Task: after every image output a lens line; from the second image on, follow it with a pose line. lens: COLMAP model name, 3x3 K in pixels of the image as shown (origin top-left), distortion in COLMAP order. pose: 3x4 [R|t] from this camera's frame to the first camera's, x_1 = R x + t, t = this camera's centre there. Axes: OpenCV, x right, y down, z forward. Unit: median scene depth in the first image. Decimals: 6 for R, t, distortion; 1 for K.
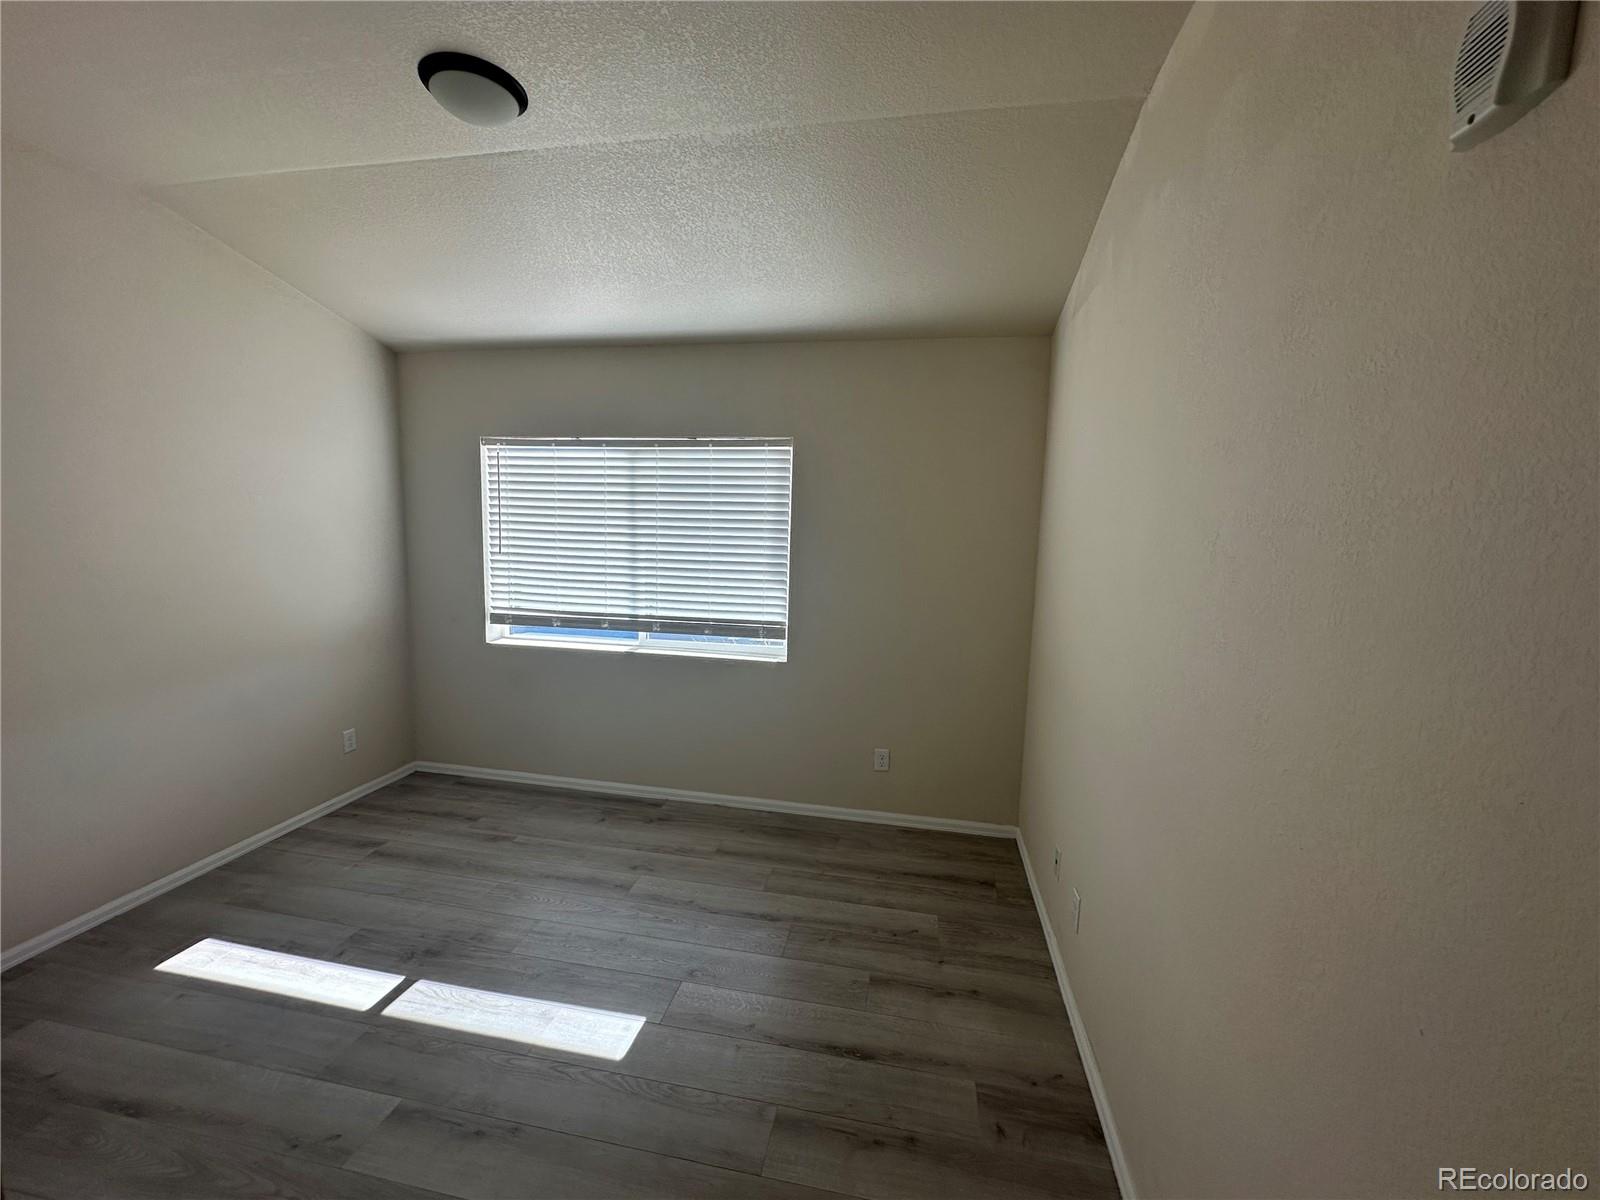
lens RADIAL K [[643.3, 0, 800.0], [0, 643.3, 600.0], [0, 0, 1]] dist [-0.000826, -0.000003]
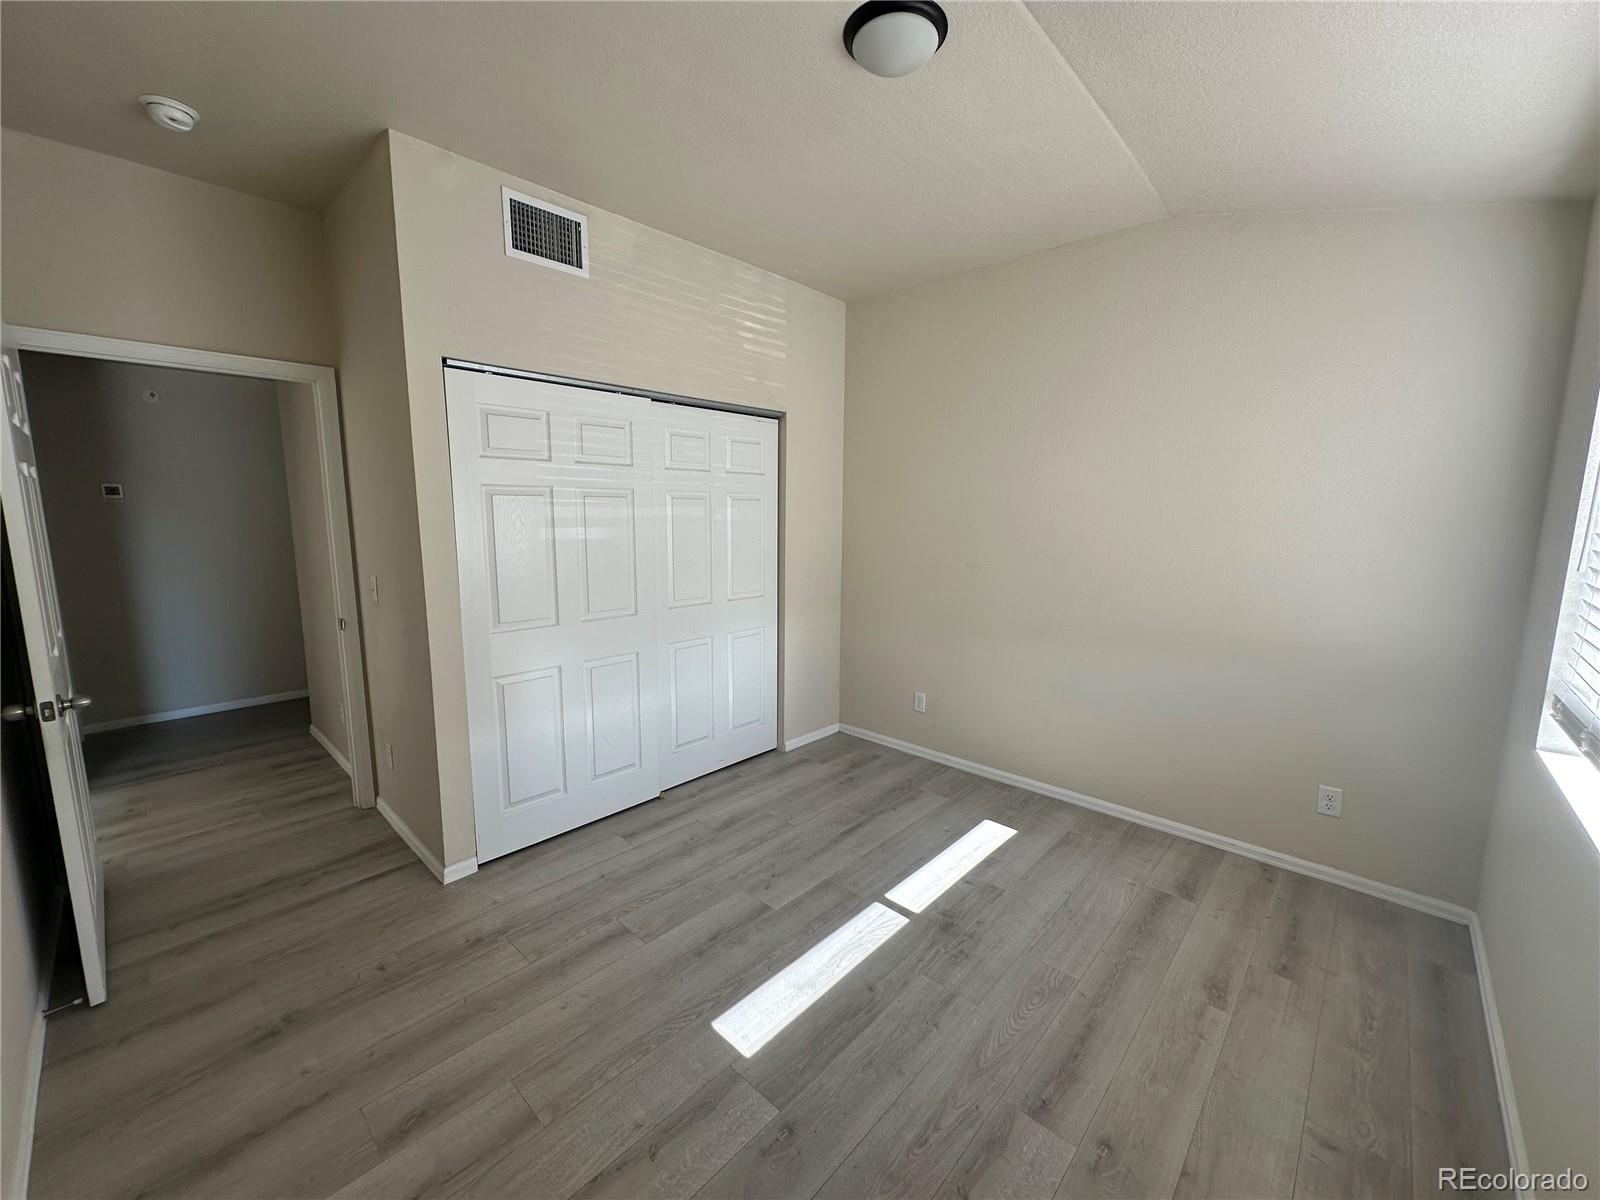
lens RADIAL K [[643.3, 0, 800.0], [0, 643.3, 600.0], [0, 0, 1]] dist [-0.000826, -0.000003]
pose [[-0.527800, 0.095246, -0.844012, 0.292478], [-0.123543, 0.974516, 0.187230, -0.092394], [0.840336, 0.203091, -0.502583, 1.005730]]
